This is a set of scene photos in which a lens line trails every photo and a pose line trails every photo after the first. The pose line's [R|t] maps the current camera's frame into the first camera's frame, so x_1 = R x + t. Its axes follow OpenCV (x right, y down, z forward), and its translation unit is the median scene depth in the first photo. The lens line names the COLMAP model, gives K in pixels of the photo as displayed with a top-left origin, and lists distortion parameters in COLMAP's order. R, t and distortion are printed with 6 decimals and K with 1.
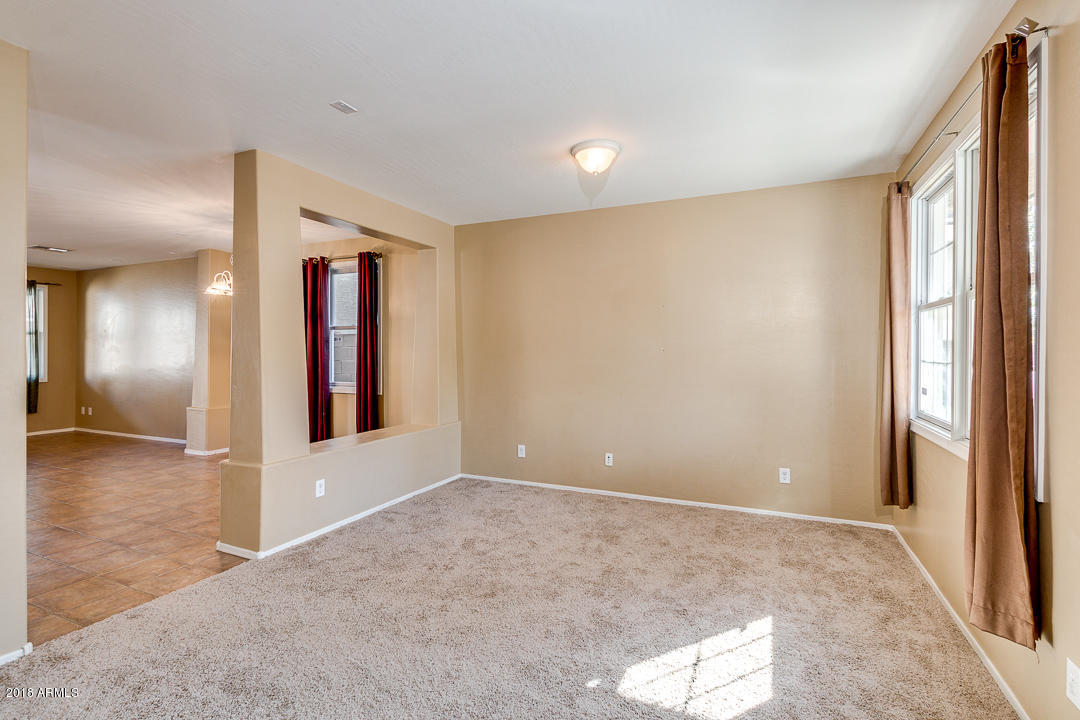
lens RADIAL K [[502.9, 0, 541.1], [0, 502.9, 356.6], [0, 0, 1]] dist [0.007952, 0.000783]
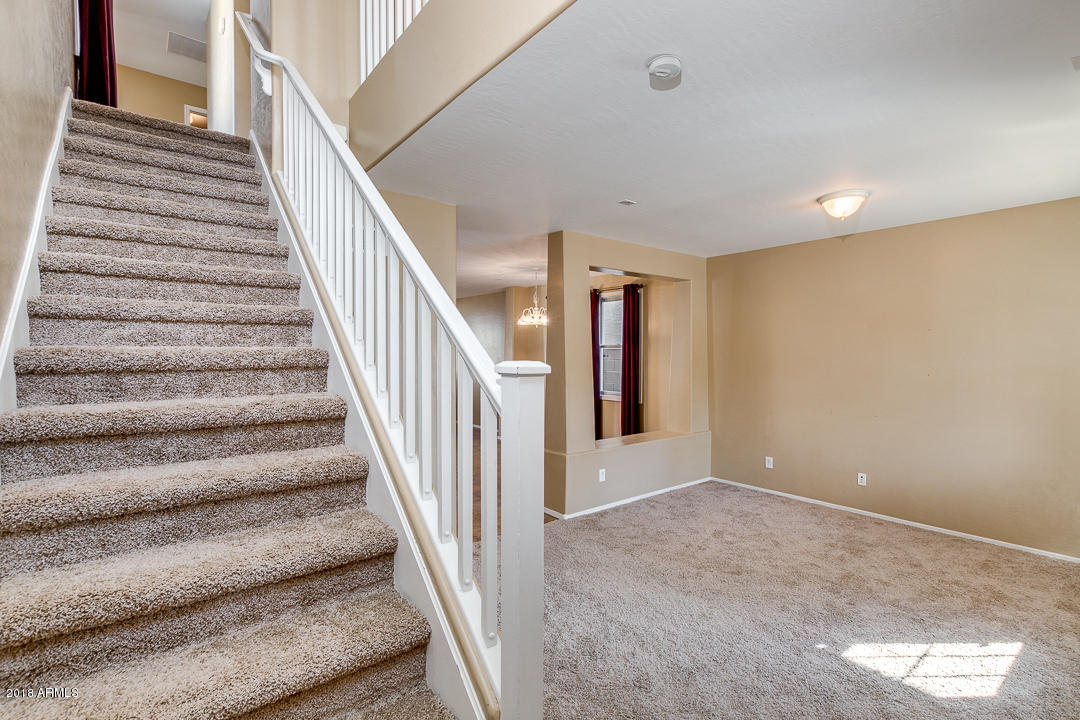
lens RADIAL K [[502.9, 0, 543.4], [0, 502.9, 365.3], [0, 0, 1]] dist [0.007952, 0.000783]
pose [[0.888931, 0.011126, -0.457905, 0.032299], [-0.004300, 0.999864, 0.015947, -0.052209], [0.458020, -0.012207, 0.888858, -0.260828]]
